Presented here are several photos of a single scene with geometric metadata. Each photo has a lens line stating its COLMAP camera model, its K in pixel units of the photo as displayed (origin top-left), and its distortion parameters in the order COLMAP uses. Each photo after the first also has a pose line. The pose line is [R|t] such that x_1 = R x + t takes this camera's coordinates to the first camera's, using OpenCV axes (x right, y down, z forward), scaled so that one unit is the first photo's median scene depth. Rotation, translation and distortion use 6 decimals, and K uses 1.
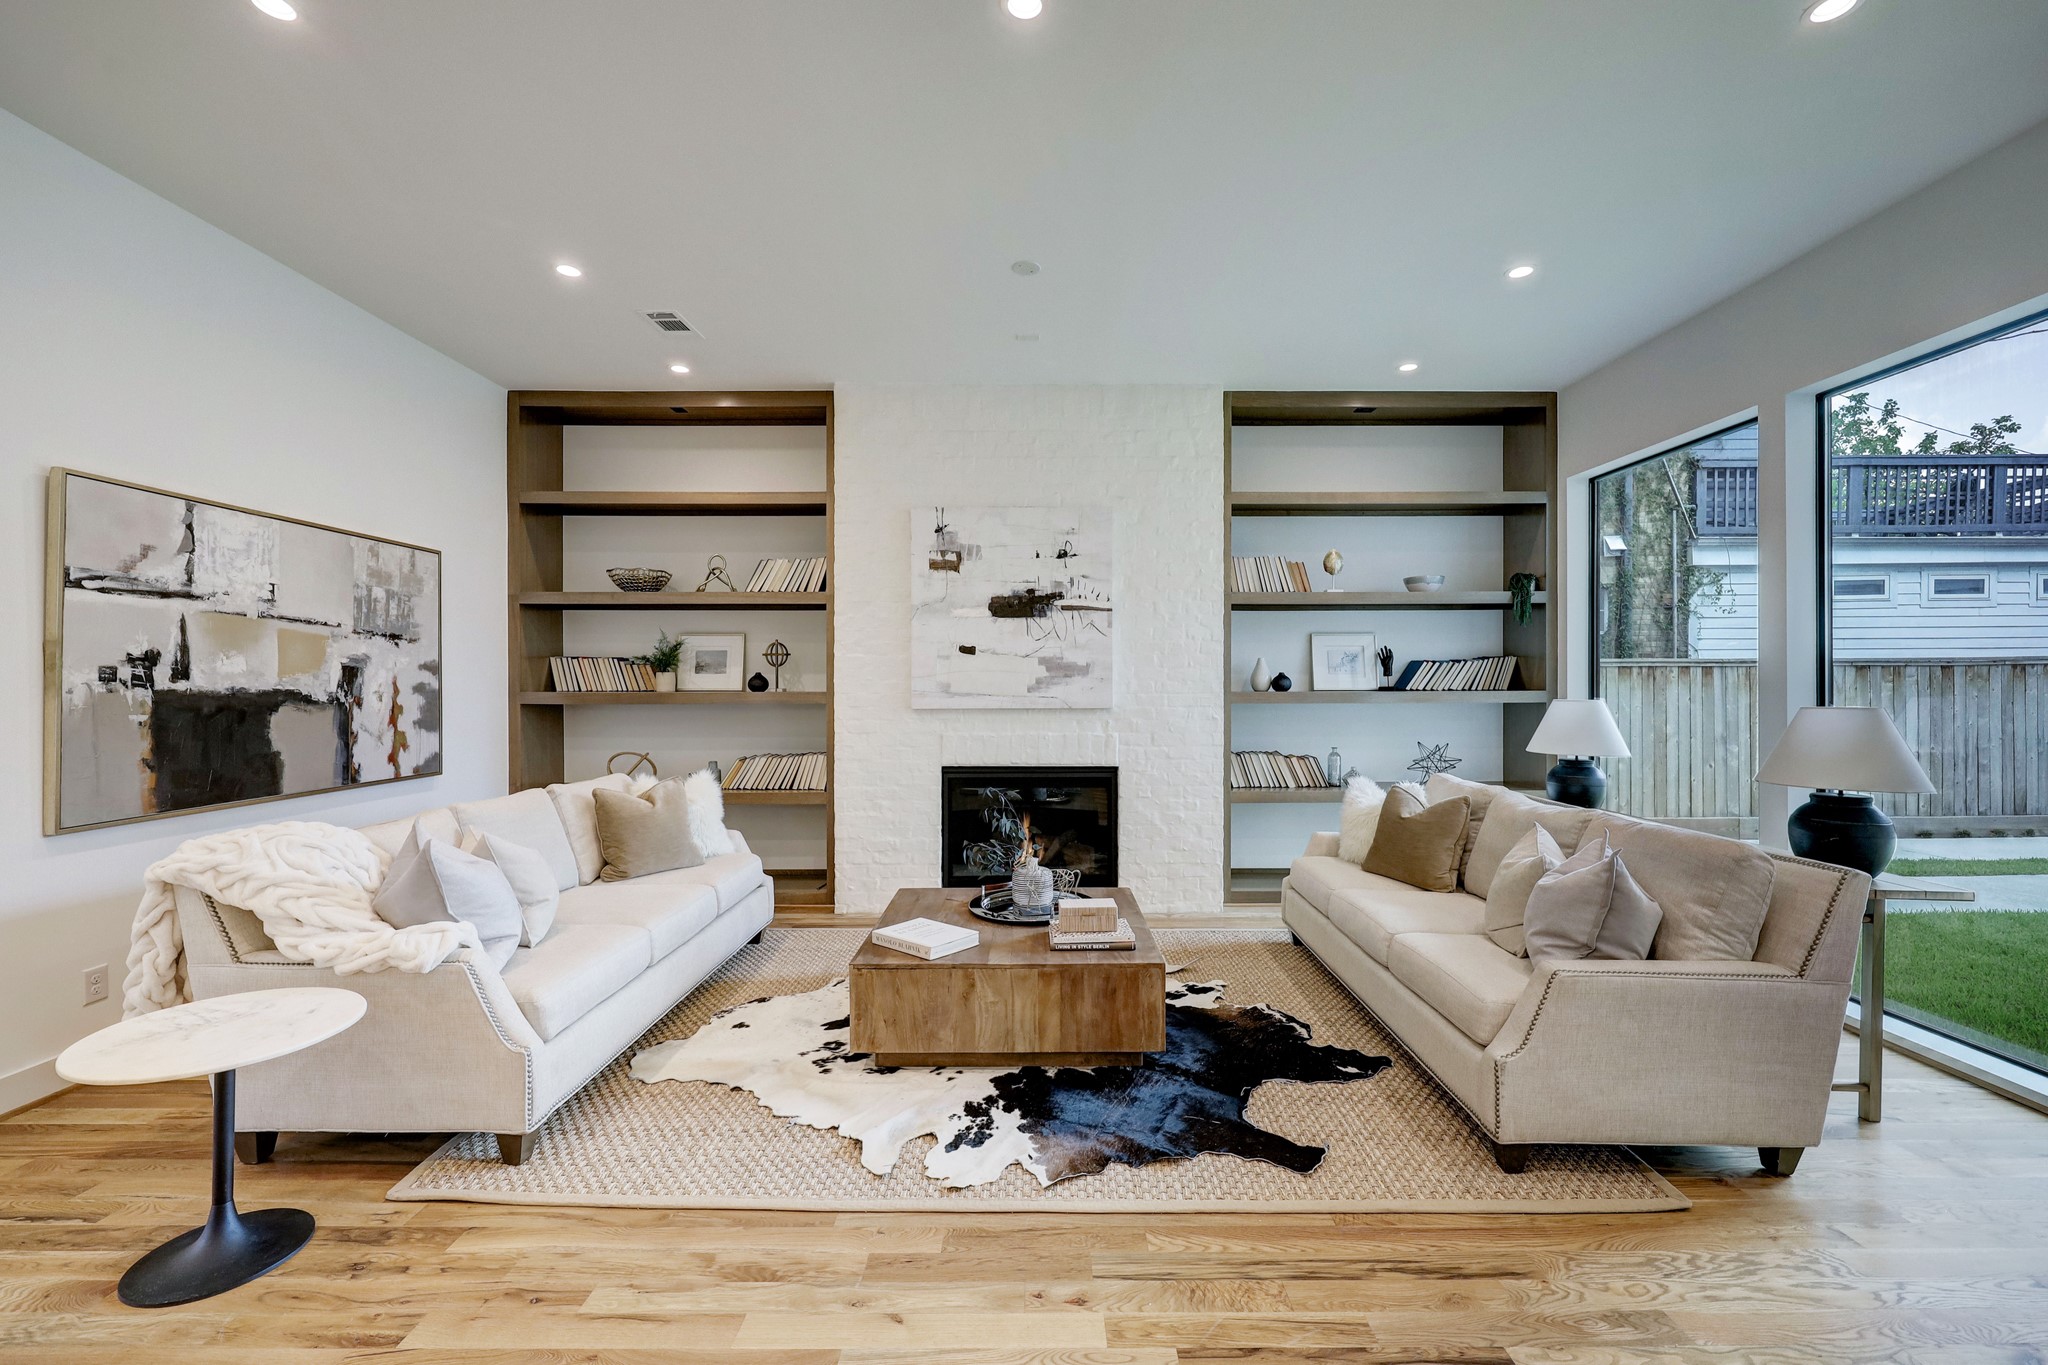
lens RADIAL K [[851.0, 0, 1033.0], [0, 851.0, 683.3], [0, 0, 1]] dist [-0.000510, -0.000149]
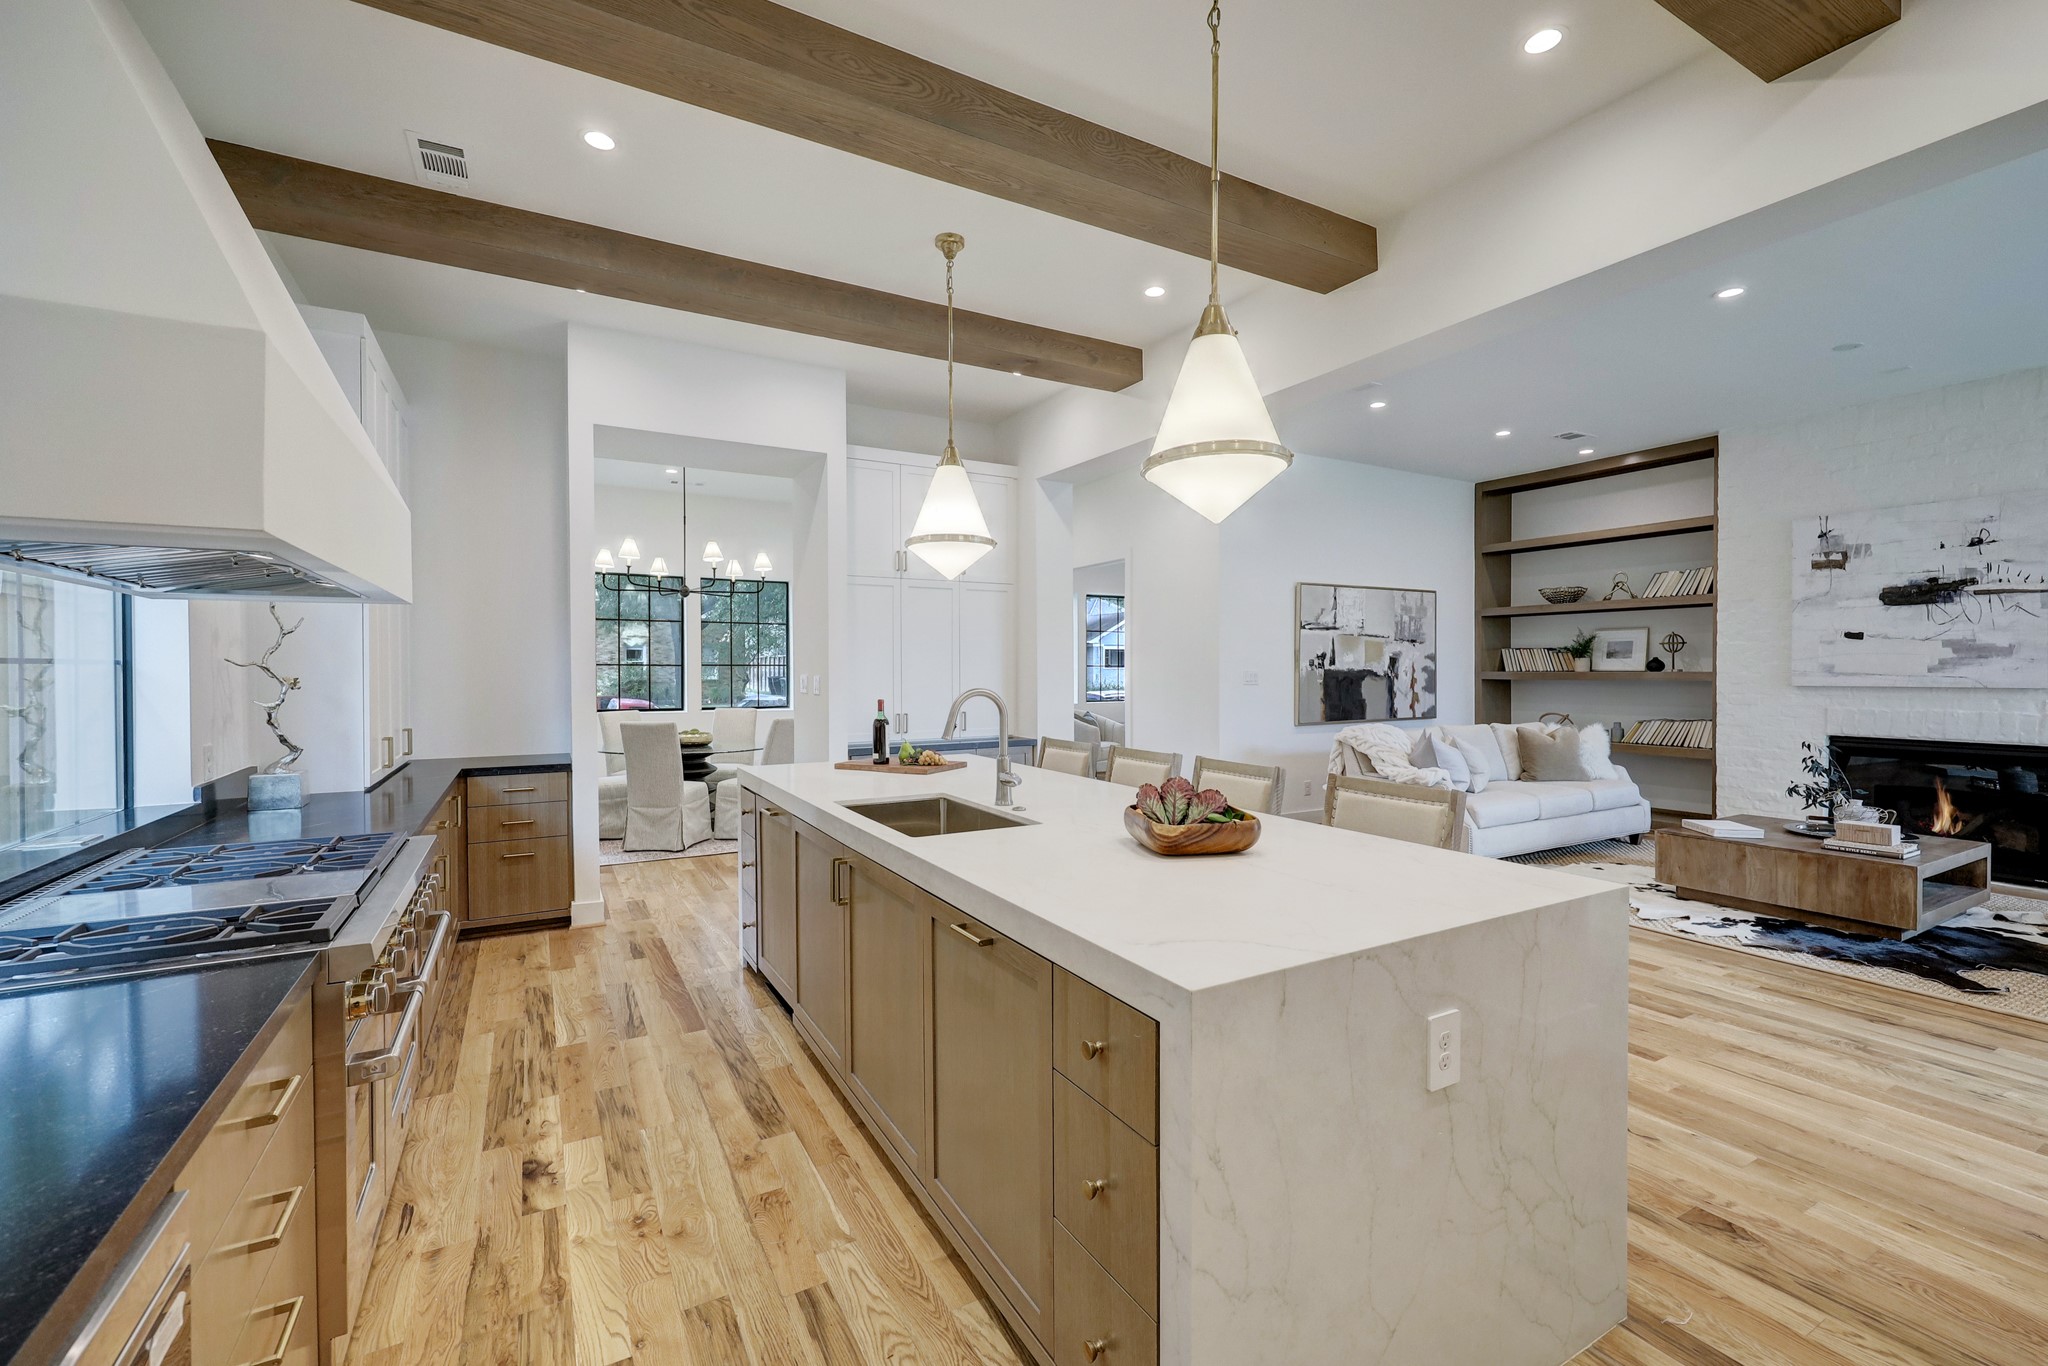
lens RADIAL K [[869.0, 0, 1000.6], [0, 869.0, 680.7], [0, 0, 1]] dist [0.000208, 0.000108]
pose [[0.477460, 0.010534, -0.878590, 0.458009], [0.003475, 0.999898, 0.013877, 0.001818], [0.878647, -0.009679, 0.477374, -0.655578]]
